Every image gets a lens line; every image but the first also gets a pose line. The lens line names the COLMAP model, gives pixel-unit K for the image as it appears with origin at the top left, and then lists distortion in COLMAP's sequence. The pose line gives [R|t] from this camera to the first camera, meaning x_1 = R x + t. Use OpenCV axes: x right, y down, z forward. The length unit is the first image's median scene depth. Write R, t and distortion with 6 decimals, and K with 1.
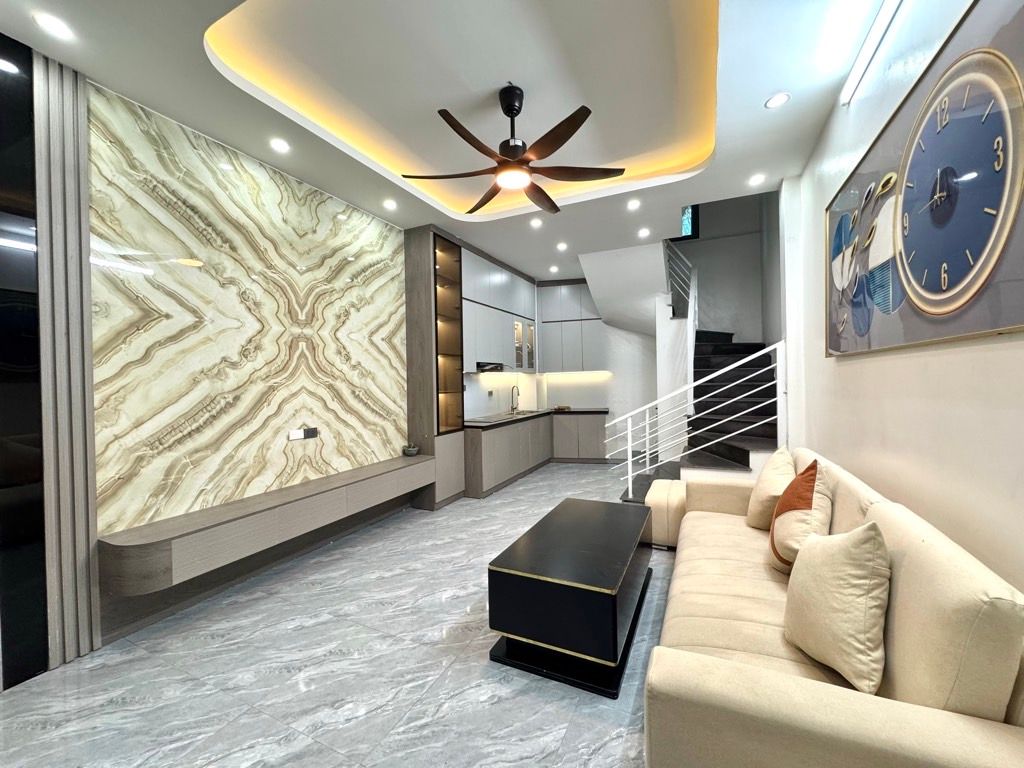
lens RADIAL K [[408.2, 0, 512.4], [0, 408.2, 383.1], [0, 0, 1]] dist [-0.004474, -0.000006]
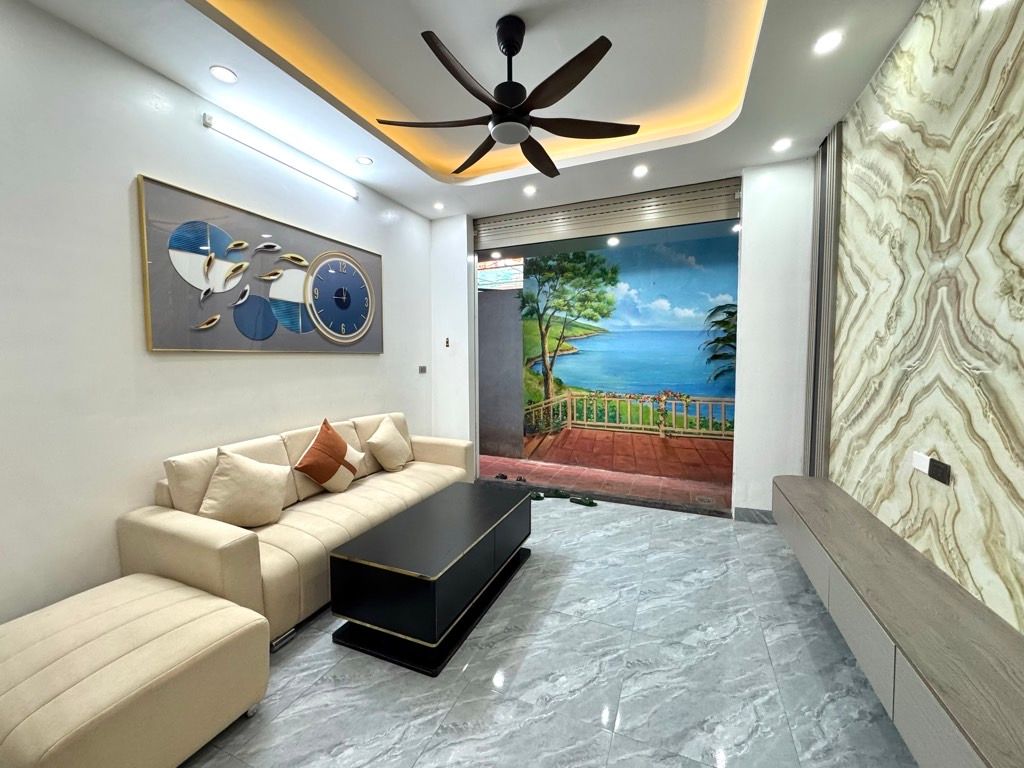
lens RADIAL K [[408.2, 0, 512.6], [0, 408.2, 382.1], [0, 0, 1]] dist [-0.004474, -0.000006]
pose [[-0.998540, 0.025272, -0.047731, 0.040875], [0.021944, 0.997374, 0.069014, -0.031058], [0.049350, 0.067866, -0.996473, 1.508154]]
